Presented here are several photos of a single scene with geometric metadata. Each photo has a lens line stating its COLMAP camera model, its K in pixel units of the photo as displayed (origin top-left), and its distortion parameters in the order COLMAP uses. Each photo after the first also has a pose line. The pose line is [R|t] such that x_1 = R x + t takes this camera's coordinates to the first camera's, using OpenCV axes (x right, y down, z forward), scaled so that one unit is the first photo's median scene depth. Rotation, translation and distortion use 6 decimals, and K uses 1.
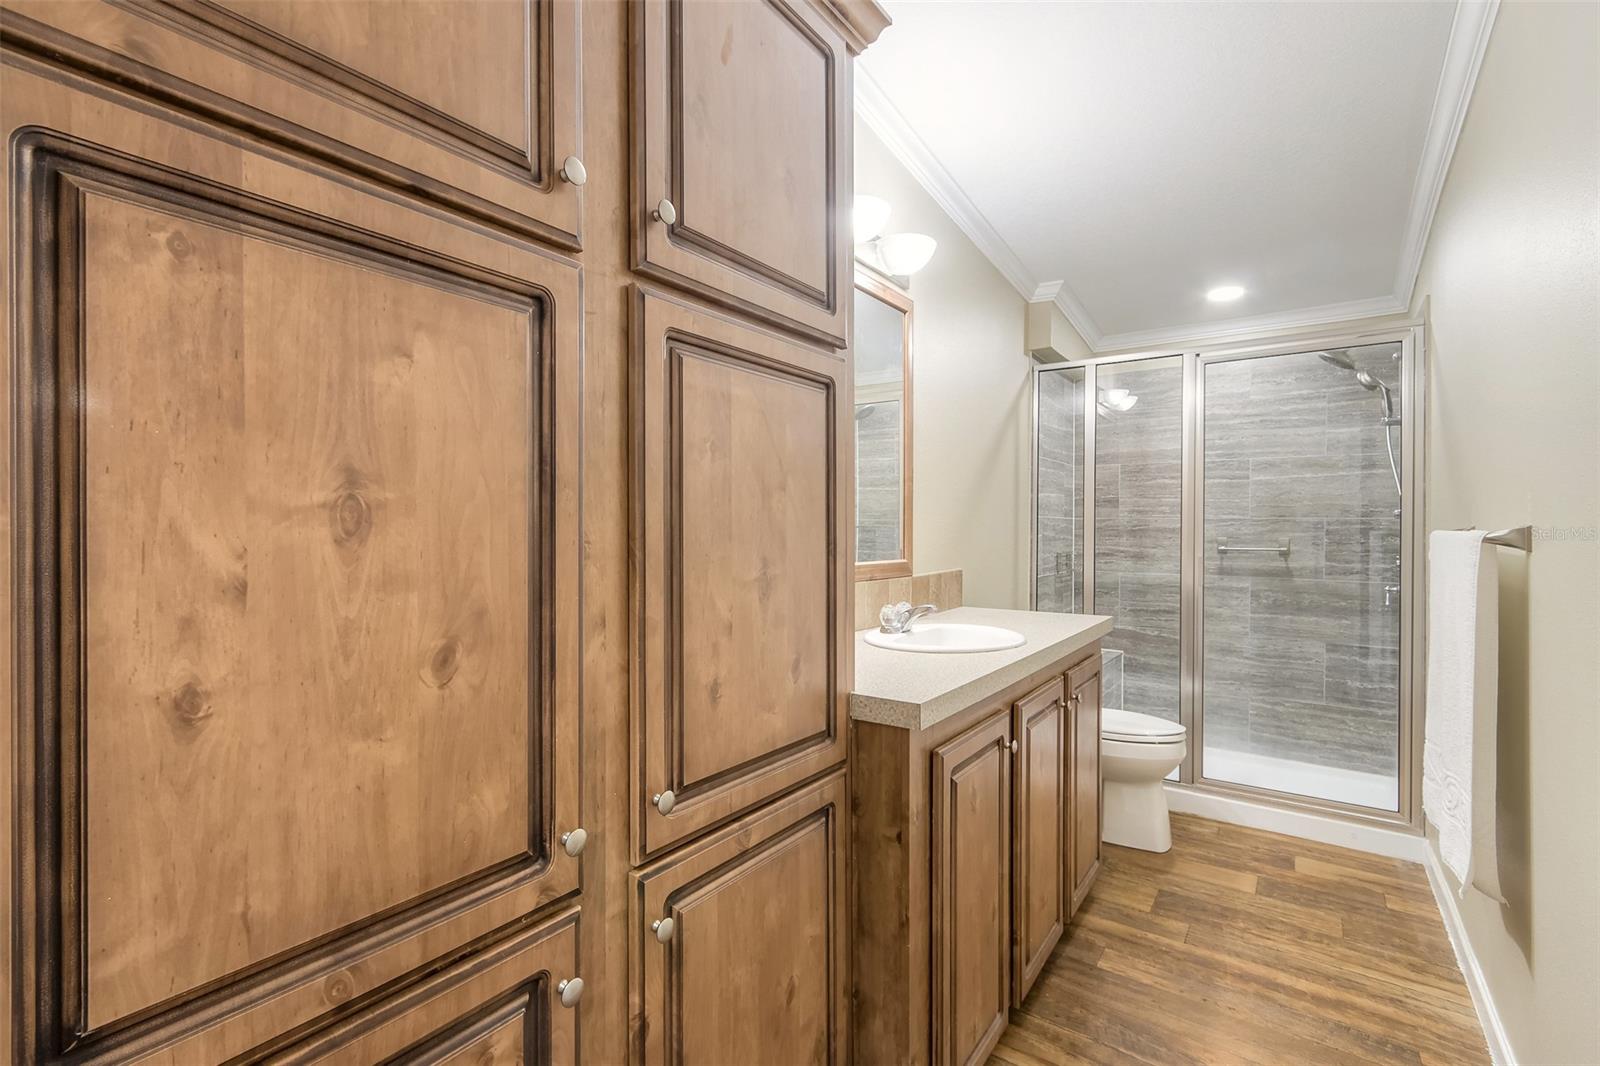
lens RADIAL K [[730.7, 0, 799.7], [0, 730.7, 530.6], [0, 0, 1]] dist [0.005783, -0.000550]
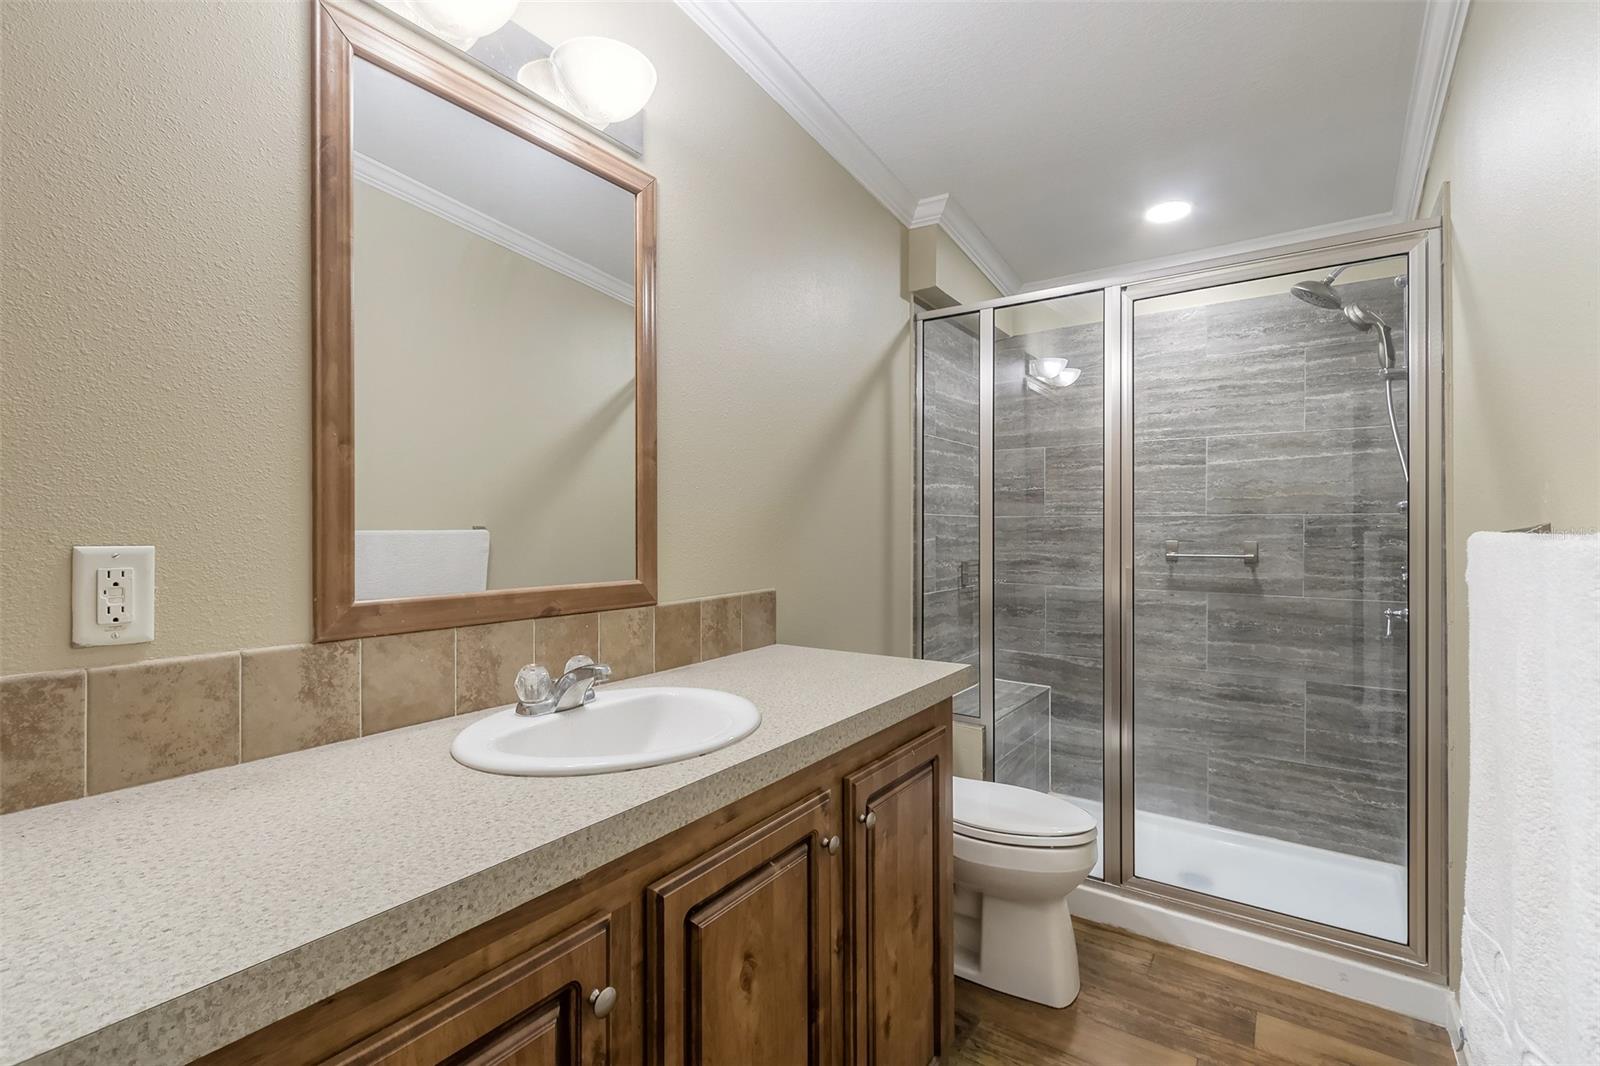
lens RADIAL K [[730.7, 0, 800.4], [0, 730.7, 529.9], [0, 0, 1]] dist [0.005783, -0.000550]
pose [[0.999982, -0.004198, 0.004201, 0.201078], [0.004210, 0.999986, -0.003045, -0.001301], [-0.004188, 0.003063, 0.999987, 0.256361]]
